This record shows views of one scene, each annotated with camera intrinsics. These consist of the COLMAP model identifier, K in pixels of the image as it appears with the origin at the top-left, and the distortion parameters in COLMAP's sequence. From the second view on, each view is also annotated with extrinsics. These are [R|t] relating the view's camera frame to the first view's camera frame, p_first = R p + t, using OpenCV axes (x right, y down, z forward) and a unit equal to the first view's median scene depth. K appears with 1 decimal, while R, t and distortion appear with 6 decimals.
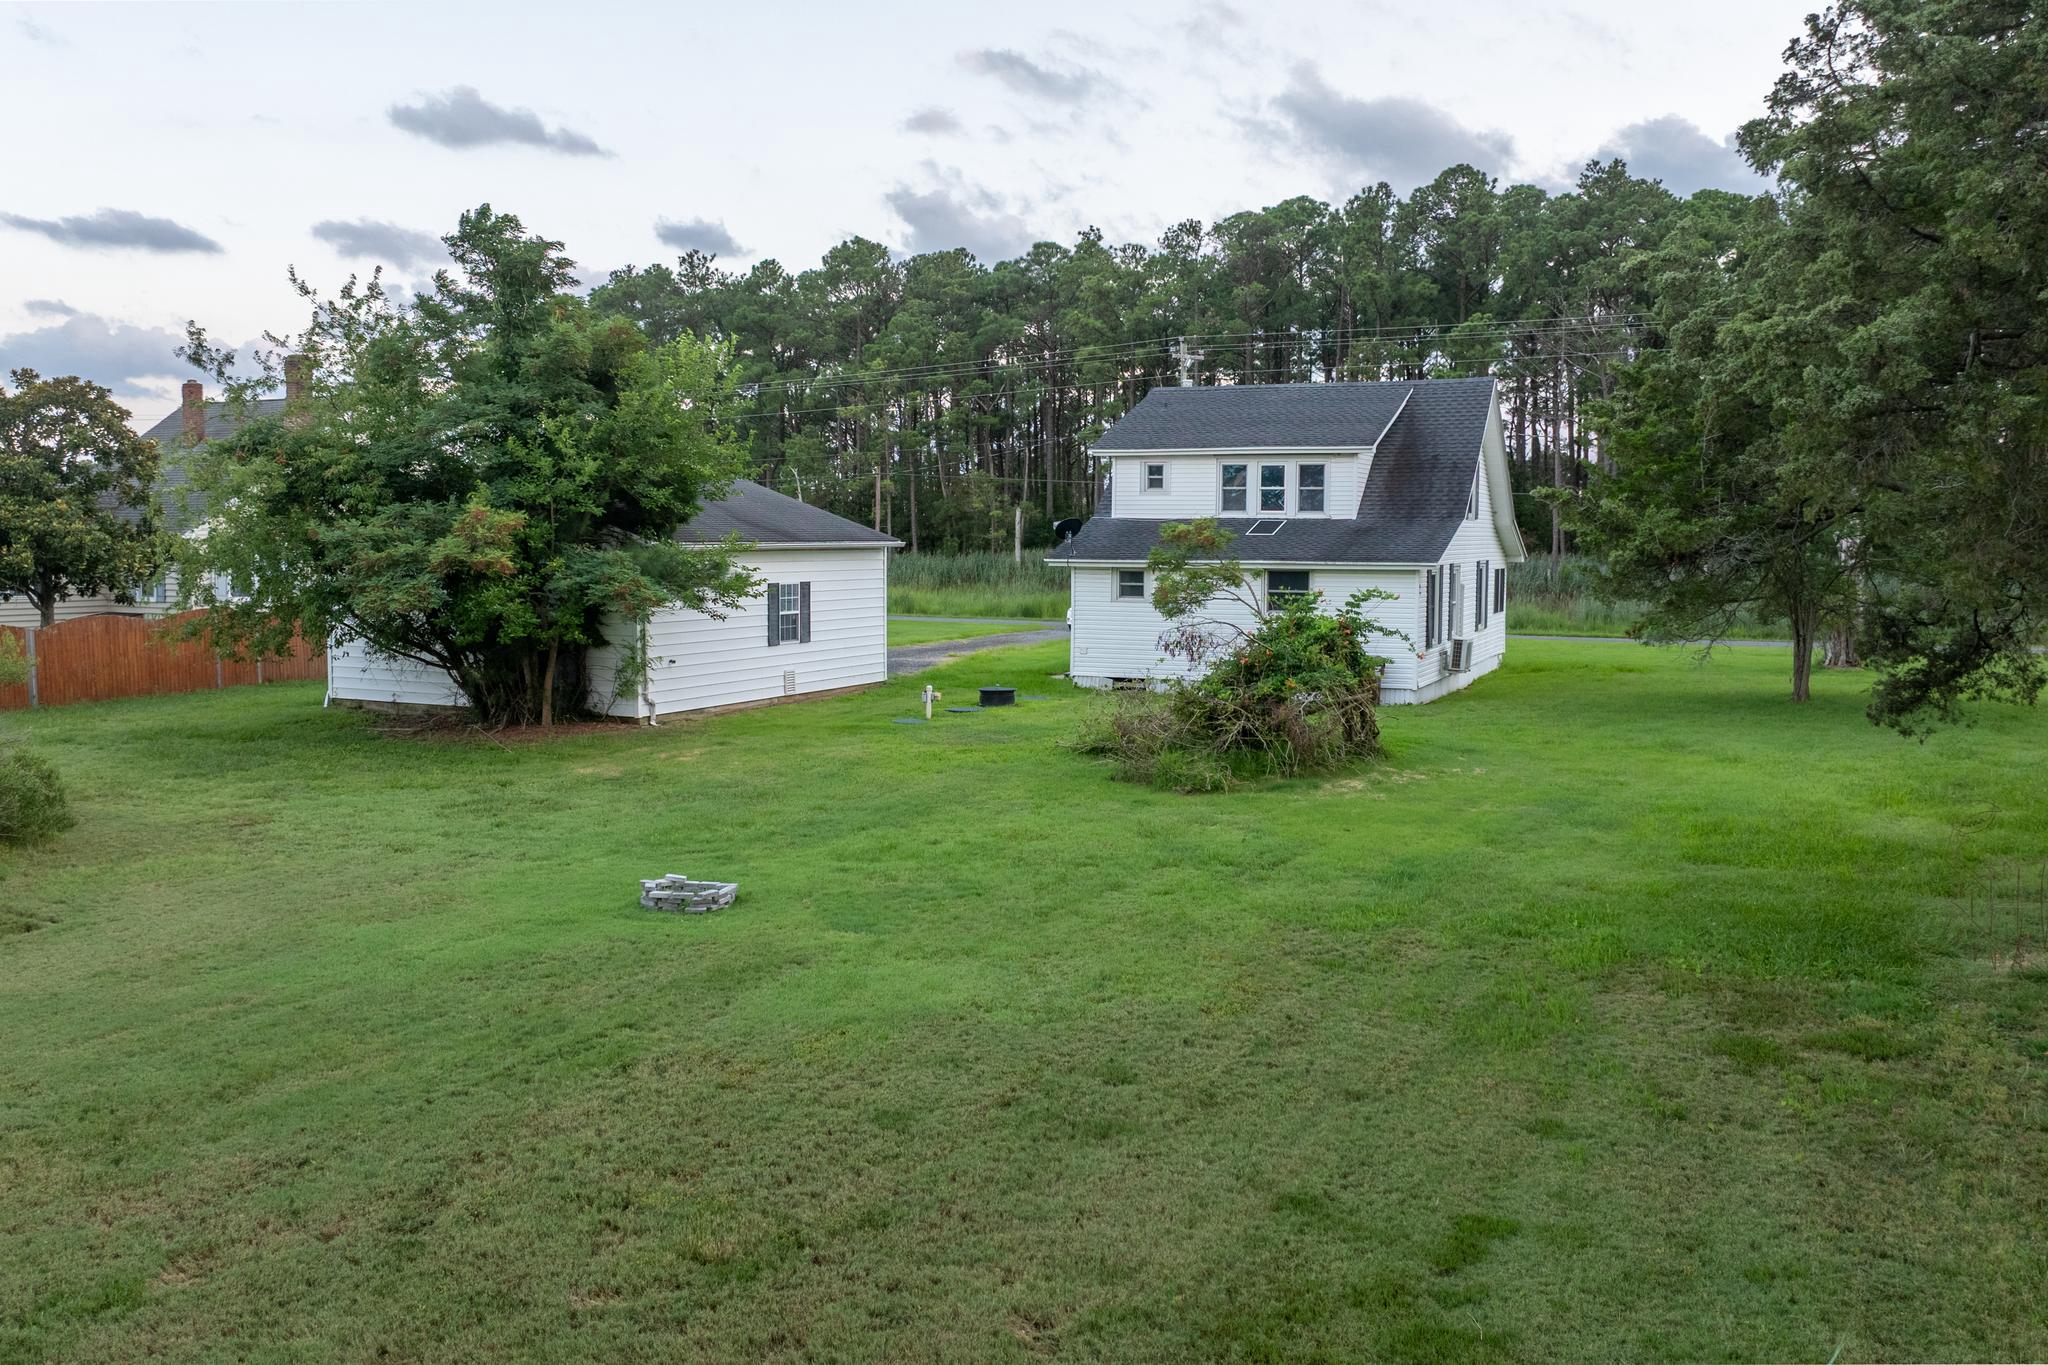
lens RADIAL K [[1484.5, 0, 1024.0], [0, 1484.5, 682.5], [0, 0, 1]] dist [-0.004270, -0.001294]
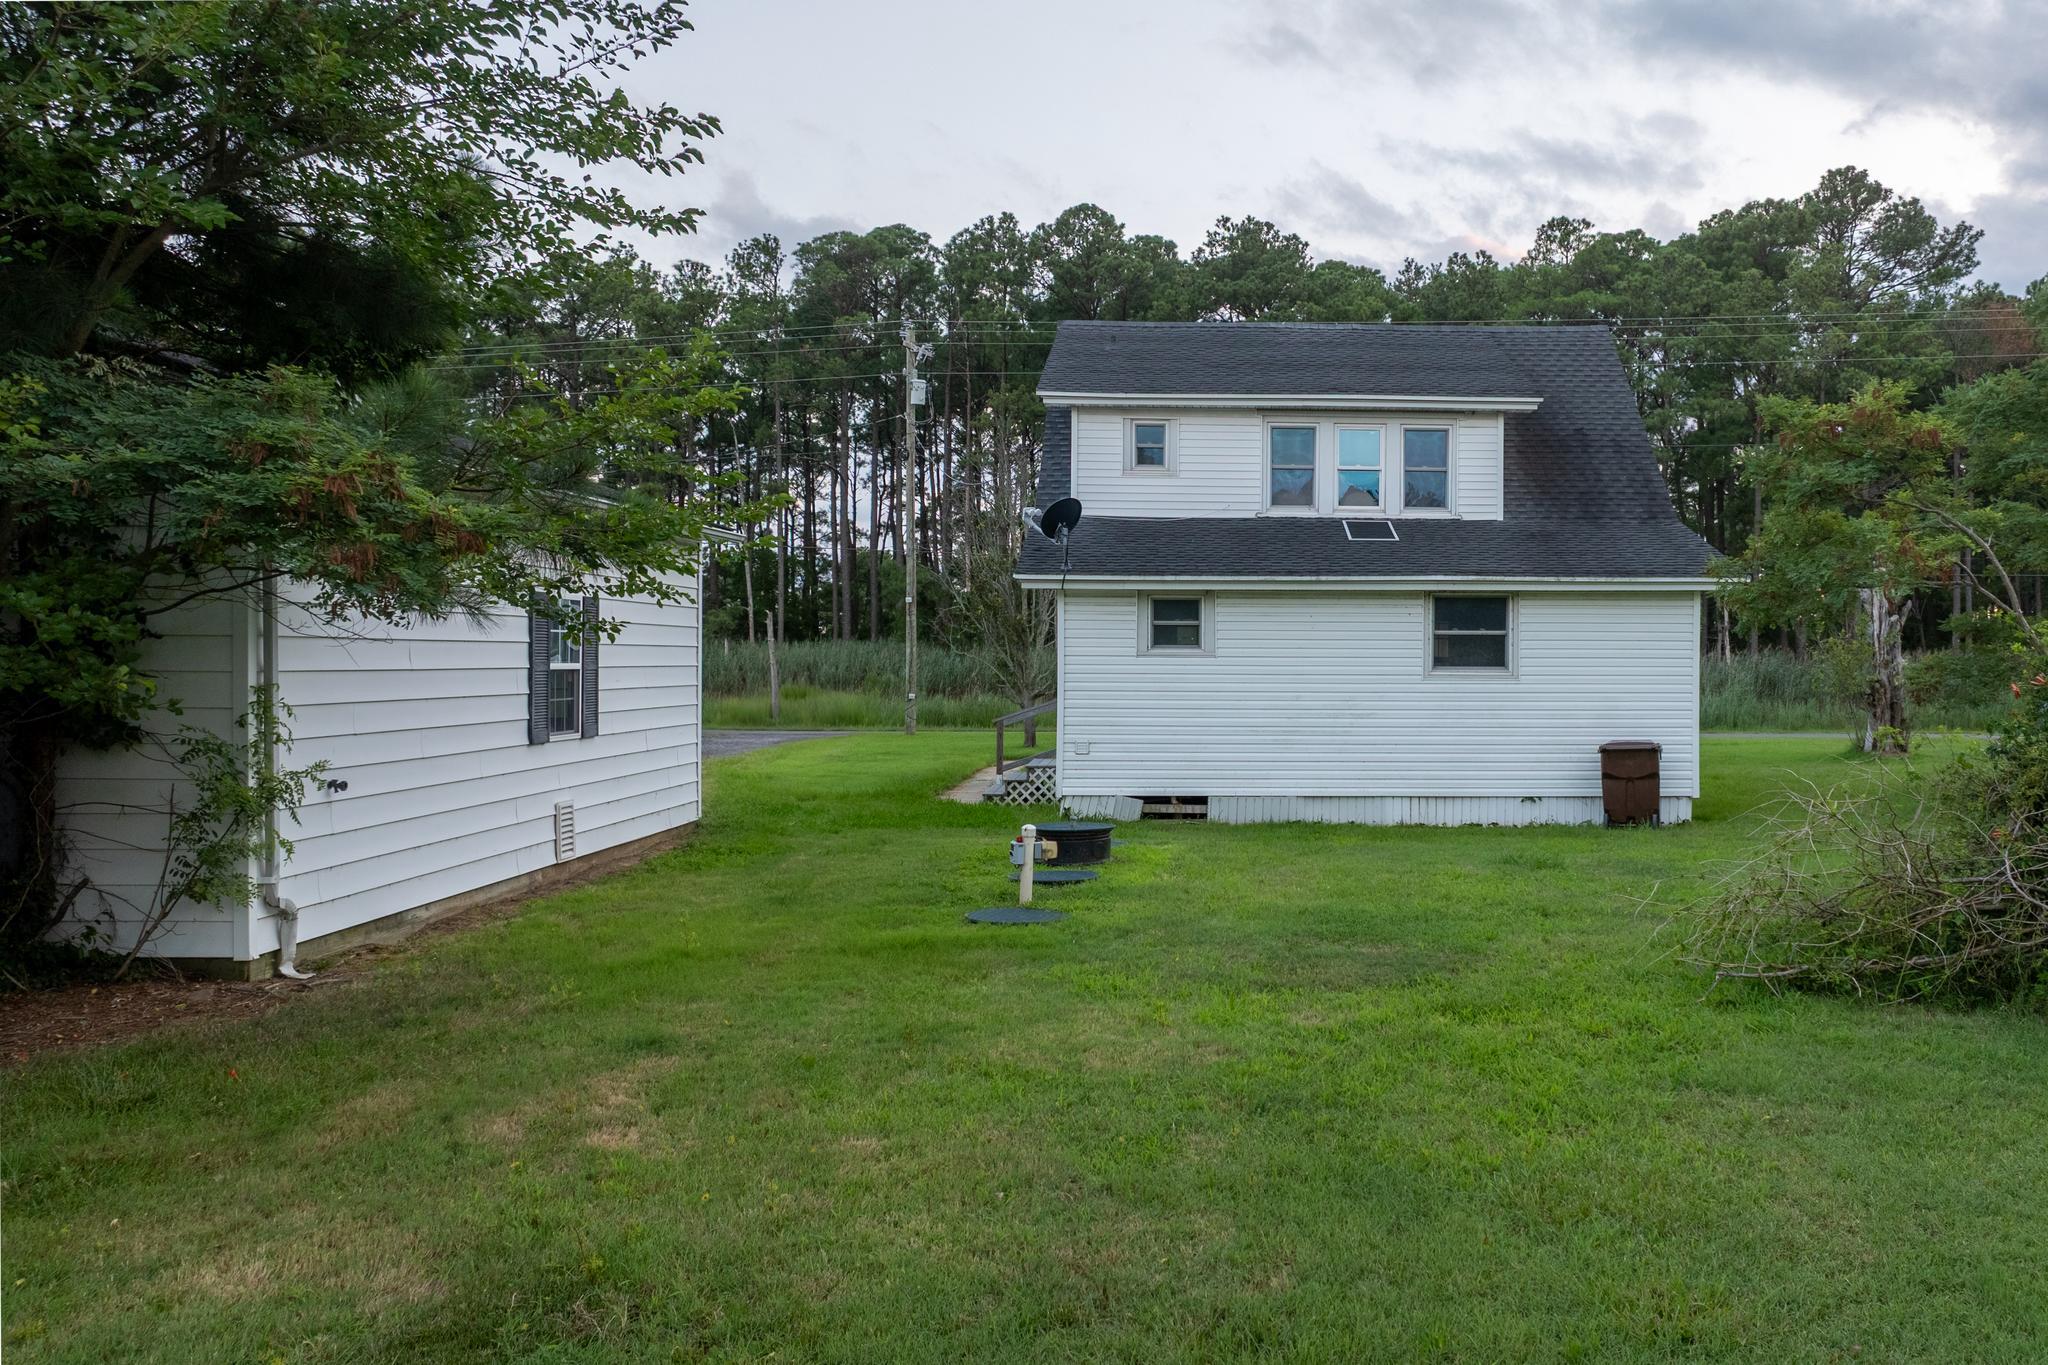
lens RADIAL K [[1484.5, 0, 1024.0], [0, 1484.5, 682.5], [0, 0, 1]] dist [-0.004270, -0.001294]
pose [[0.916484, -0.002652, 0.400063, -0.205990], [0.036753, 0.996308, -0.077590, -0.004750], [-0.398380, 0.085813, 0.913197, 0.555988]]
